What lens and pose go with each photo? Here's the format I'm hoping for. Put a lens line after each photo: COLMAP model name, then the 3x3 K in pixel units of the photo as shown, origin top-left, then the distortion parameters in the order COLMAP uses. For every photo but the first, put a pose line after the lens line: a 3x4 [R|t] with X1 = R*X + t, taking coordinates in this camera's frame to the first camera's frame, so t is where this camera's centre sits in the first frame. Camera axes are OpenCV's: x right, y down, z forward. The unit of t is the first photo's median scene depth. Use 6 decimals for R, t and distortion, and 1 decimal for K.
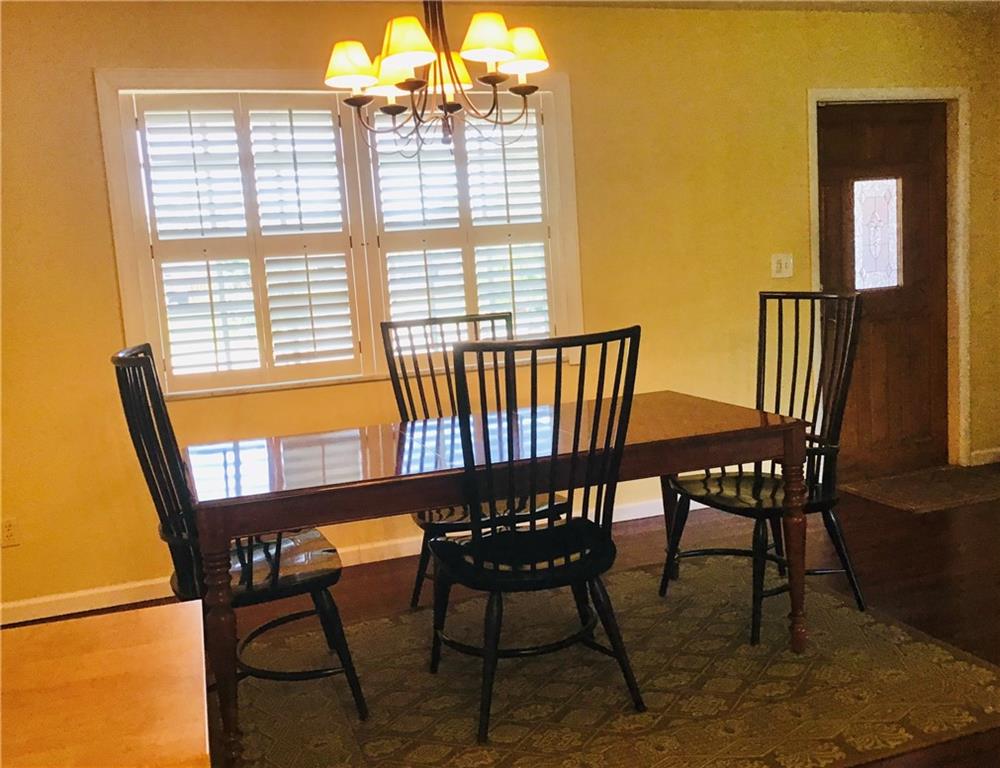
lens RADIAL K [[965.2, 0, 500.0], [0, 965.2, 384.0], [0, 0, 1]] dist [0.089763, -0.154636]
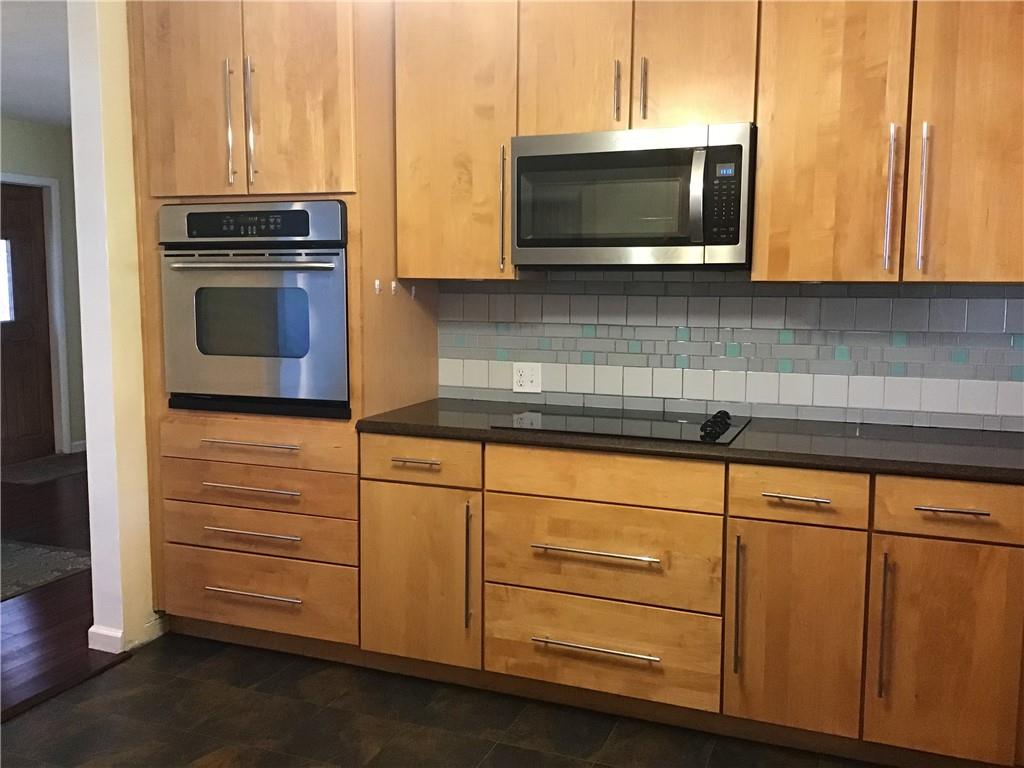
lens RADIAL K [[924.1, 0, 509.5], [0, 924.1, 378.0], [0, 0, 1]] dist [0.131801, -0.252534]
pose [[0.652720, -0.016272, 0.757425, -0.171145], [0.053706, 0.998248, -0.024835, 0.067039], [-0.755694, 0.056888, 0.652450, -0.493529]]
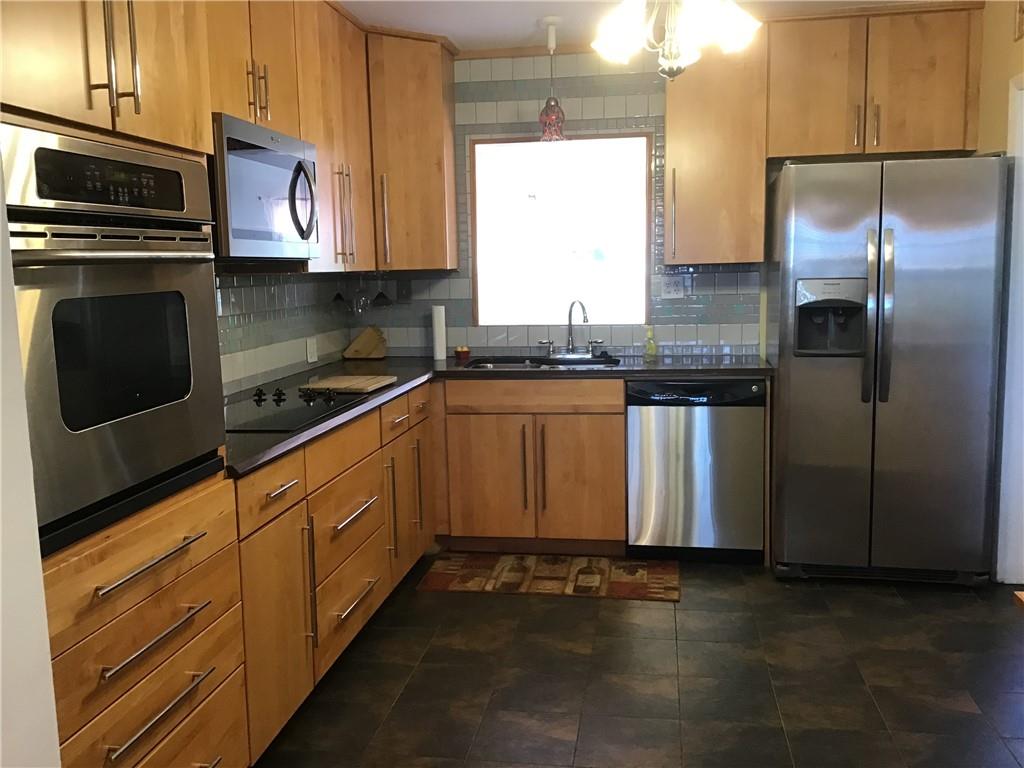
lens RADIAL K [[924.1, 0, 509.5], [0, 924.1, 378.0], [0, 0, 1]] dist [0.131801, -0.252534]
pose [[-0.881975, 0.030039, 0.470338, -0.084954], [0.142435, 0.968289, 0.205251, -0.081079], [-0.449258, 0.248019, -0.858285, 0.594021]]
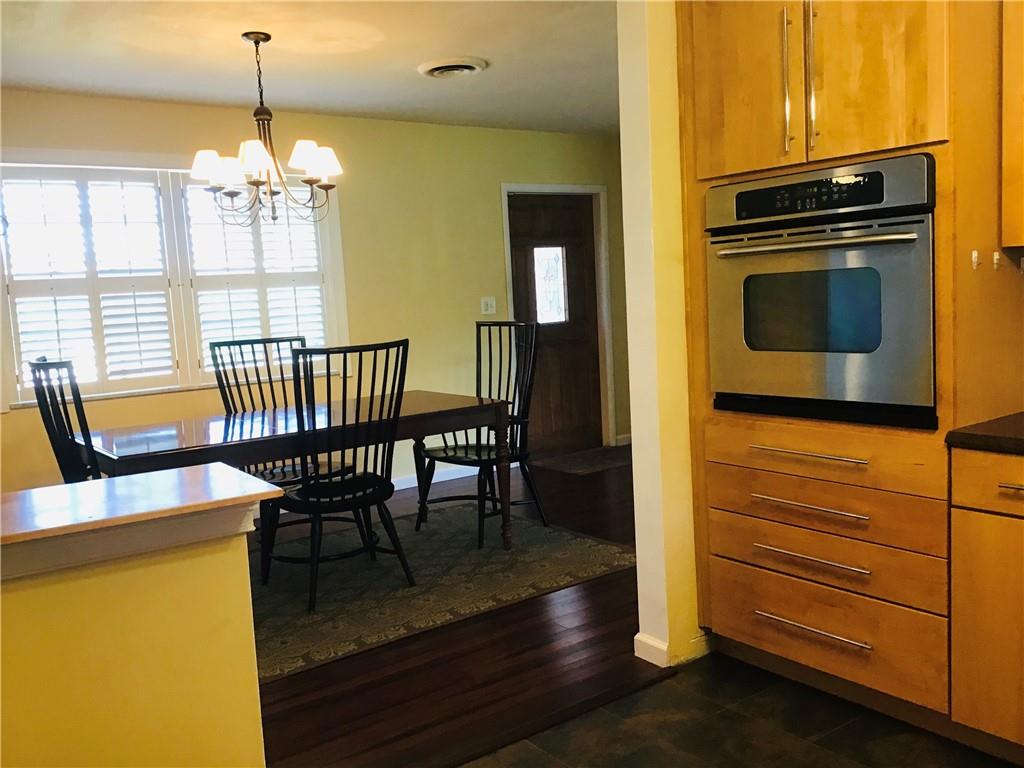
lens RADIAL K [[924.1, 0, 509.5], [0, 924.1, 378.0], [0, 0, 1]] dist [0.131801, -0.252534]
pose [[0.952396, -0.016788, 0.304400, -0.123581], [0.031691, 0.998525, -0.044082, 0.058659], [-0.303211, 0.051630, 0.951524, -0.381774]]
